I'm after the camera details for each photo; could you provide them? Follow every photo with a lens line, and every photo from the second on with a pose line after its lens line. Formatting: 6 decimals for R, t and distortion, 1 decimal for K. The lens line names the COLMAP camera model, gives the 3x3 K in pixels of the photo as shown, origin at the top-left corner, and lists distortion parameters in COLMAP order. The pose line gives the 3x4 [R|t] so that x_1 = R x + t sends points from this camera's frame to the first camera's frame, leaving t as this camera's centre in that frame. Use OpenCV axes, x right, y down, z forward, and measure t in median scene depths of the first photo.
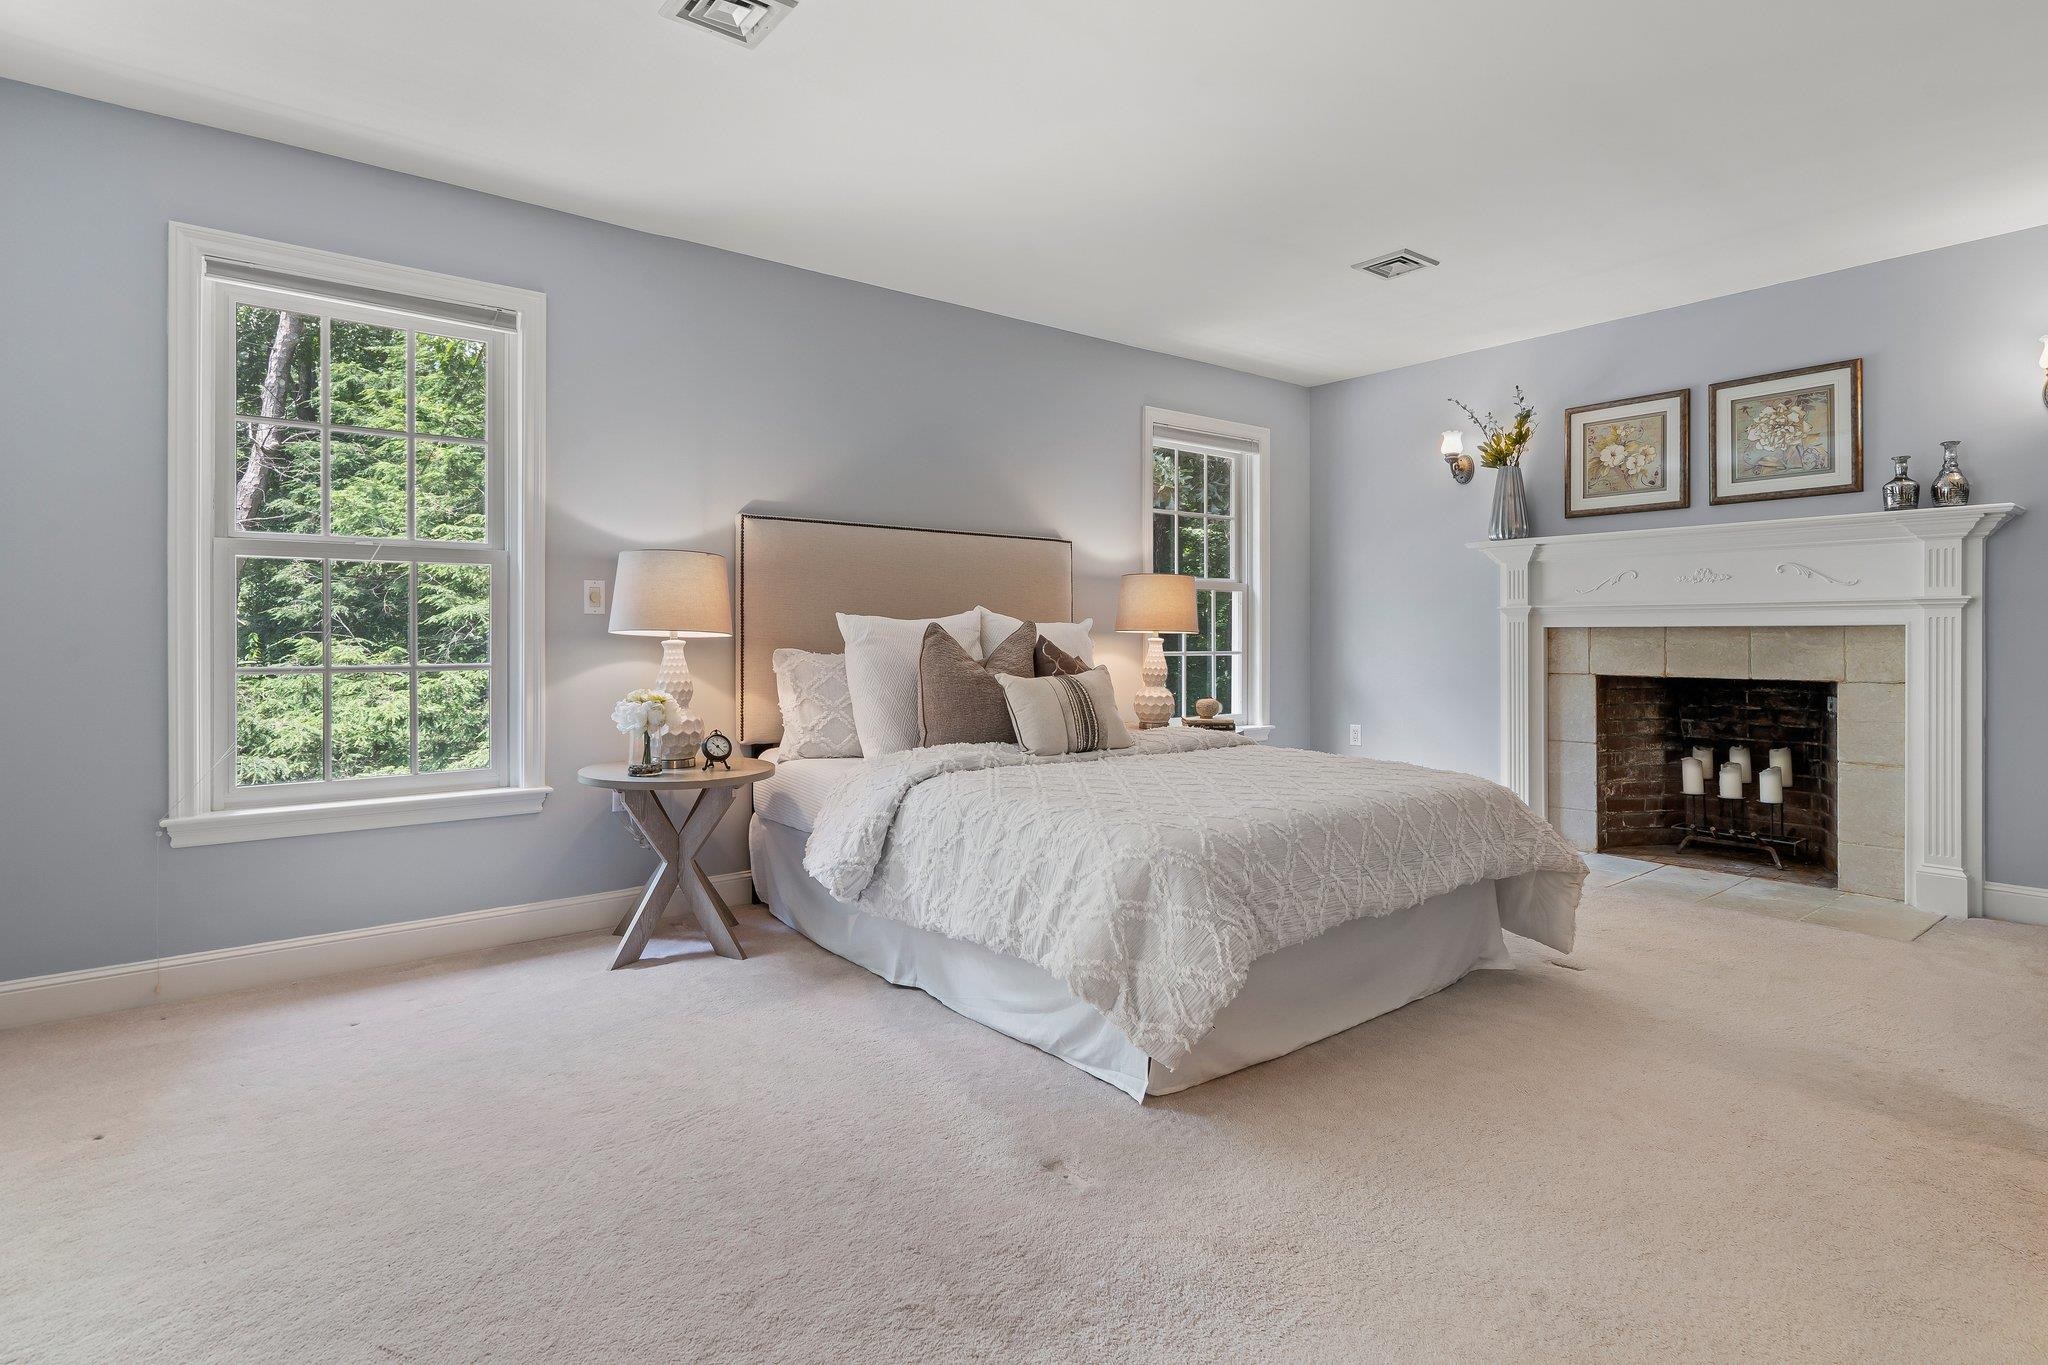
lens RADIAL K [[1042.8, 0, 1016.8], [0, 1042.8, 635.6], [0, 0, 1]] dist [0.000585, 0.000241]
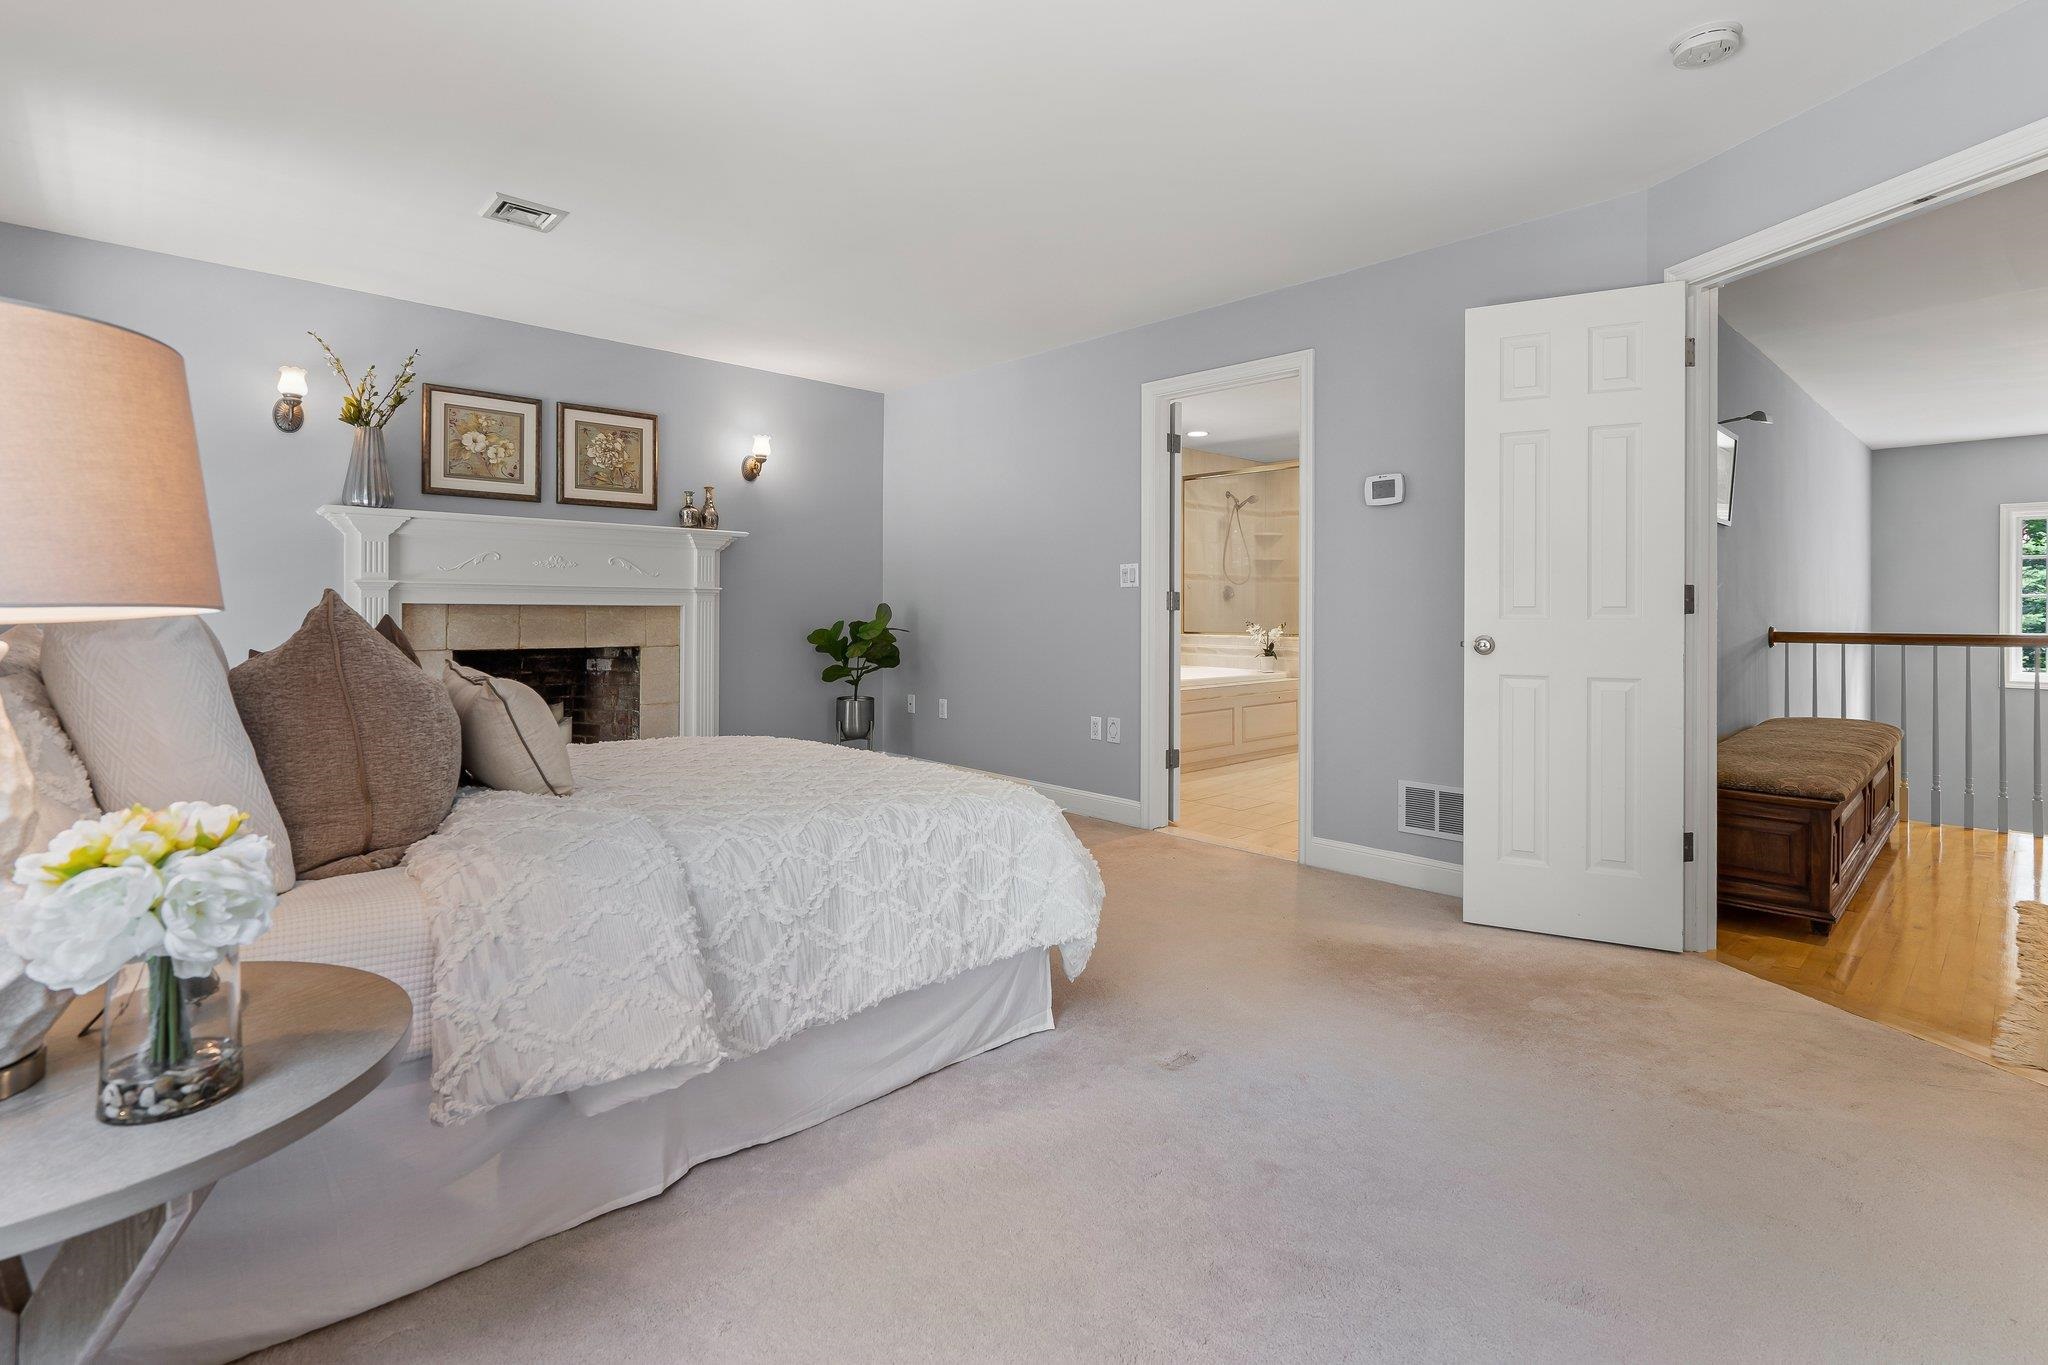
lens RADIAL K [[958.5, 0, 1011.4], [0, 958.5, 612.4], [0, 0, 1]] dist [-0.000544, -0.000021]
pose [[-0.080479, -0.001725, 0.996755, -0.546347], [-0.006288, 0.999979, 0.001222, -0.005671], [-0.996736, -0.006169, -0.080488, 0.665964]]
